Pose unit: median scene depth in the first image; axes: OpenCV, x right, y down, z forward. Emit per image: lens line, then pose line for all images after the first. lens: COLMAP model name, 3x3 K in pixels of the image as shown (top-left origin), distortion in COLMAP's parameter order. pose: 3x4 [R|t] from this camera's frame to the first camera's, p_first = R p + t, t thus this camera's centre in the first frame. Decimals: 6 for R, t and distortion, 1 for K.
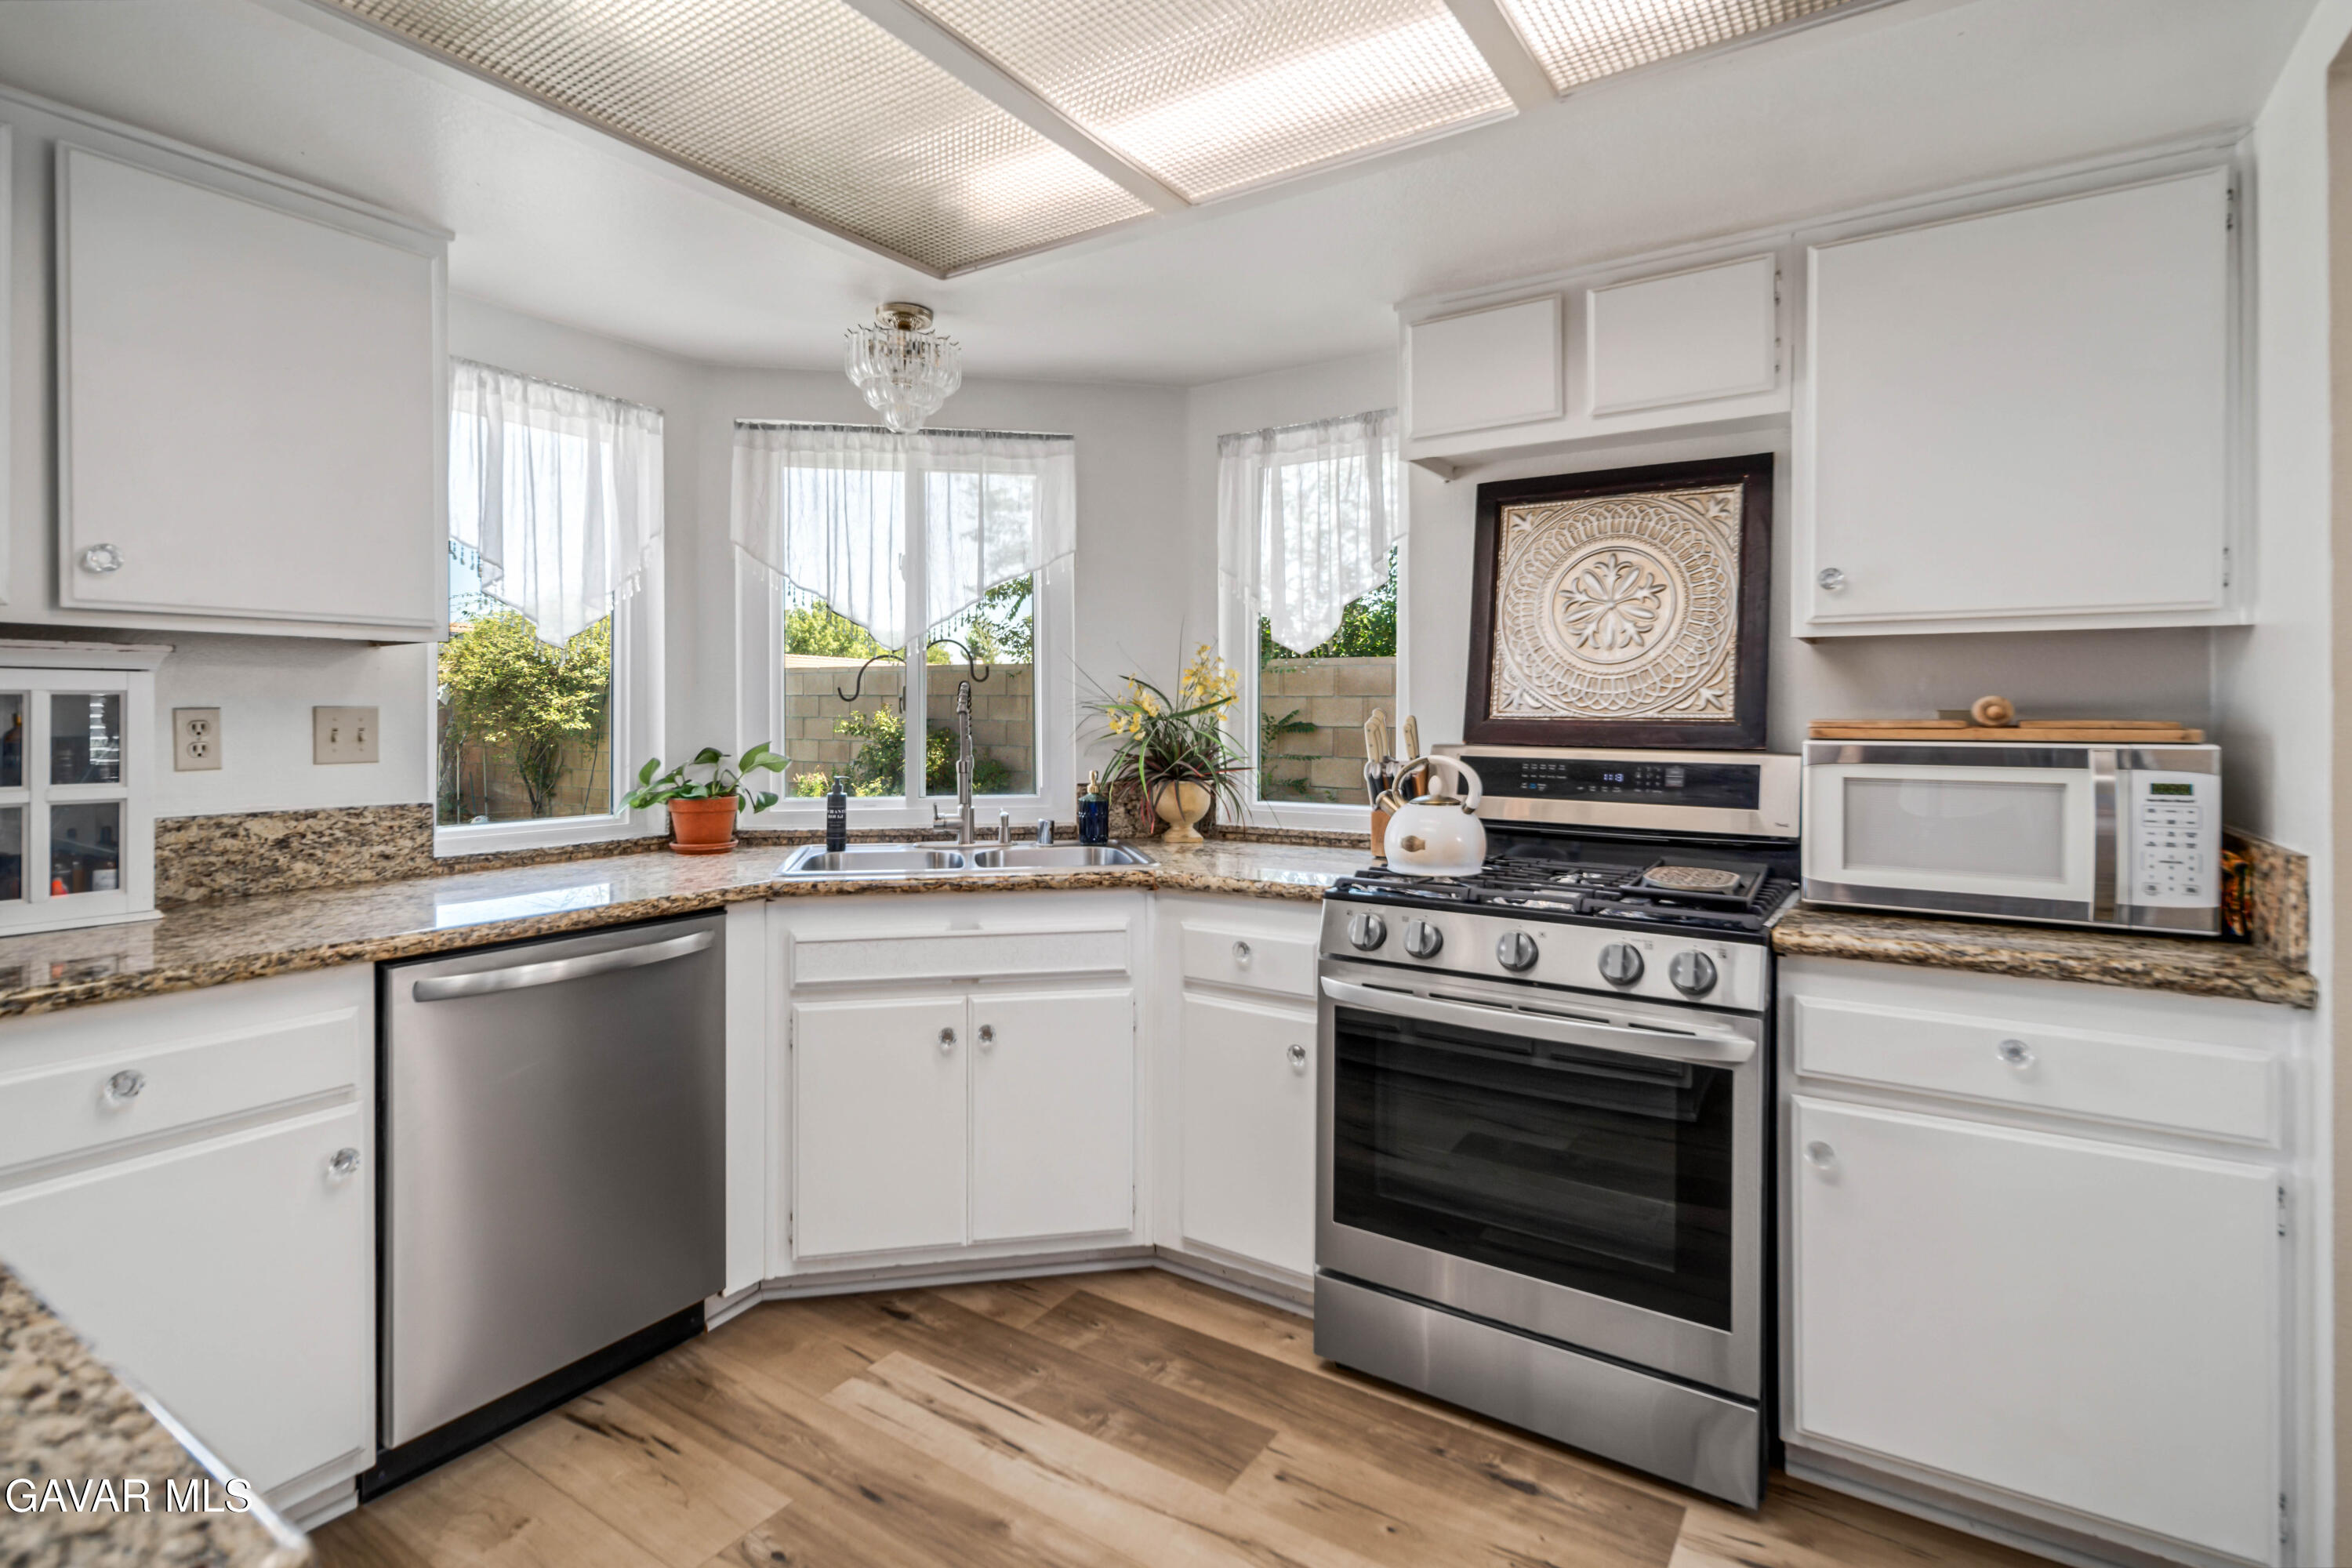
lens RADIAL K [[1137.6, 0, 1165.4], [0, 1137.6, 700.6], [0, 0, 1]] dist [0.003262, 0.000096]
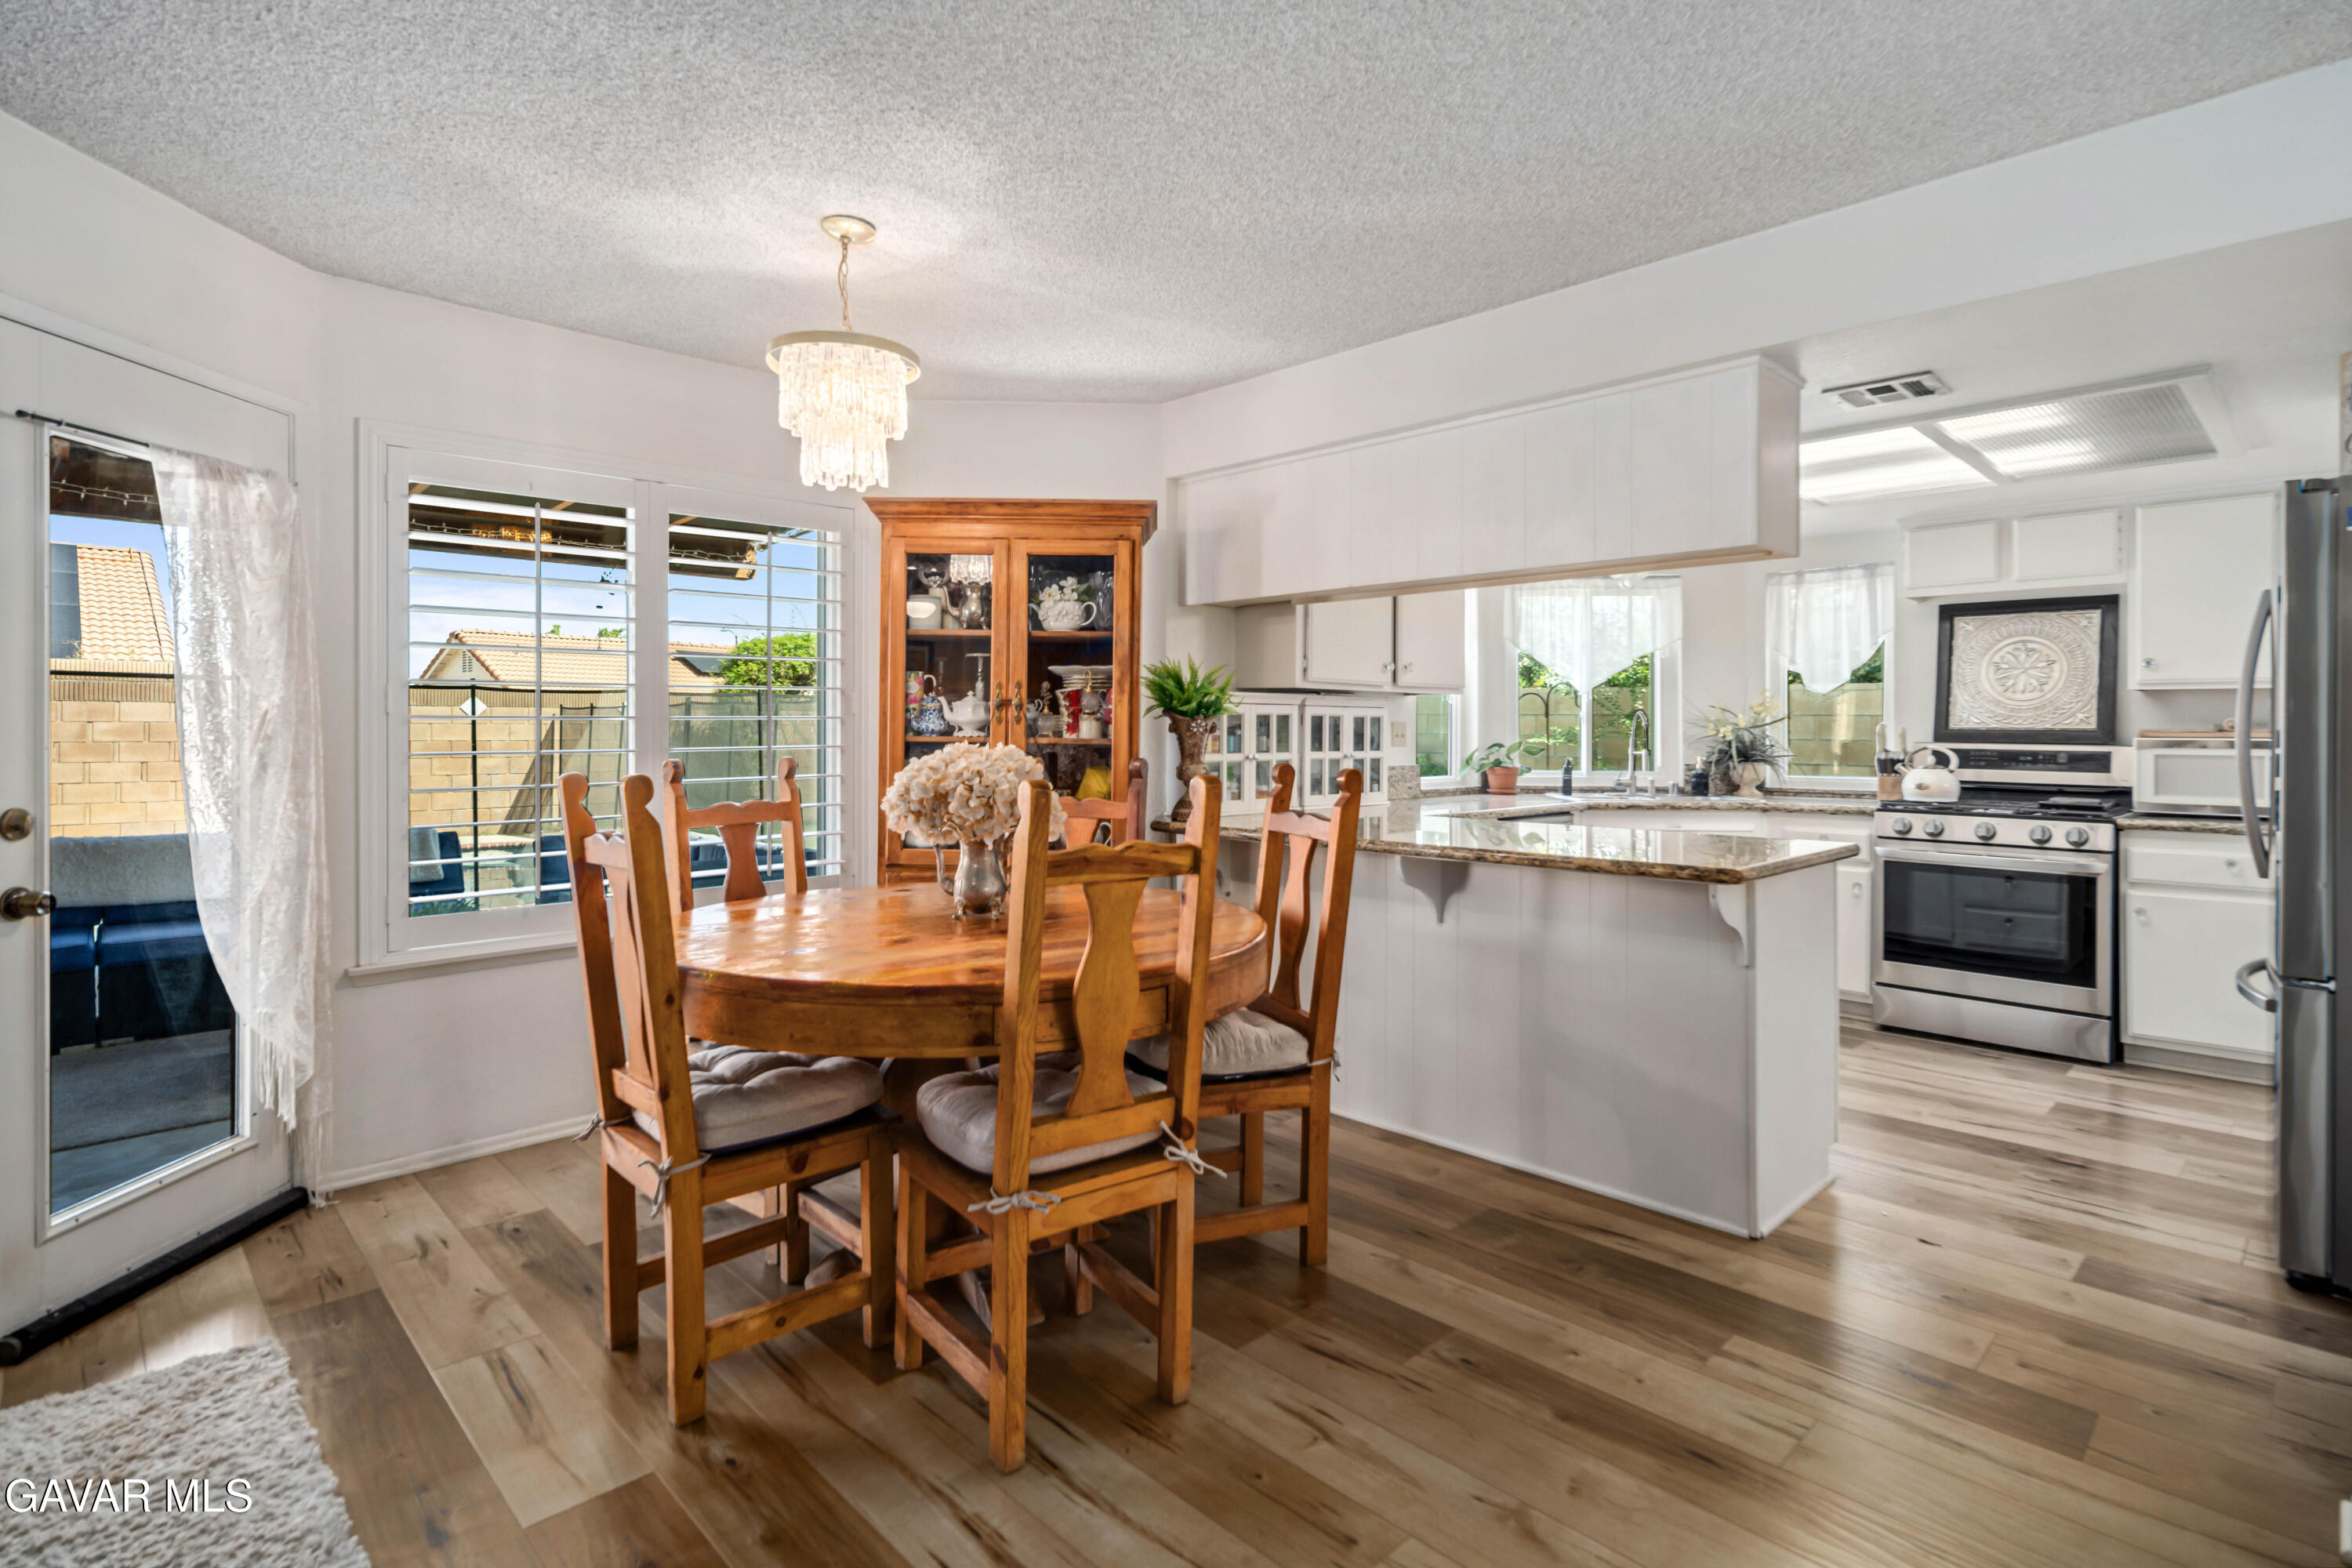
lens RADIAL K [[1146.7, 0, 1162.3], [0, 1146.7, 715.0], [0, 0, 1]] dist [0.003408, -0.000031]
pose [[0.976425, -0.001048, -0.215854, -0.668043], [-0.000134, 0.999985, -0.005459, 0.003596], [0.215856, 0.005359, 0.976410, -1.327389]]
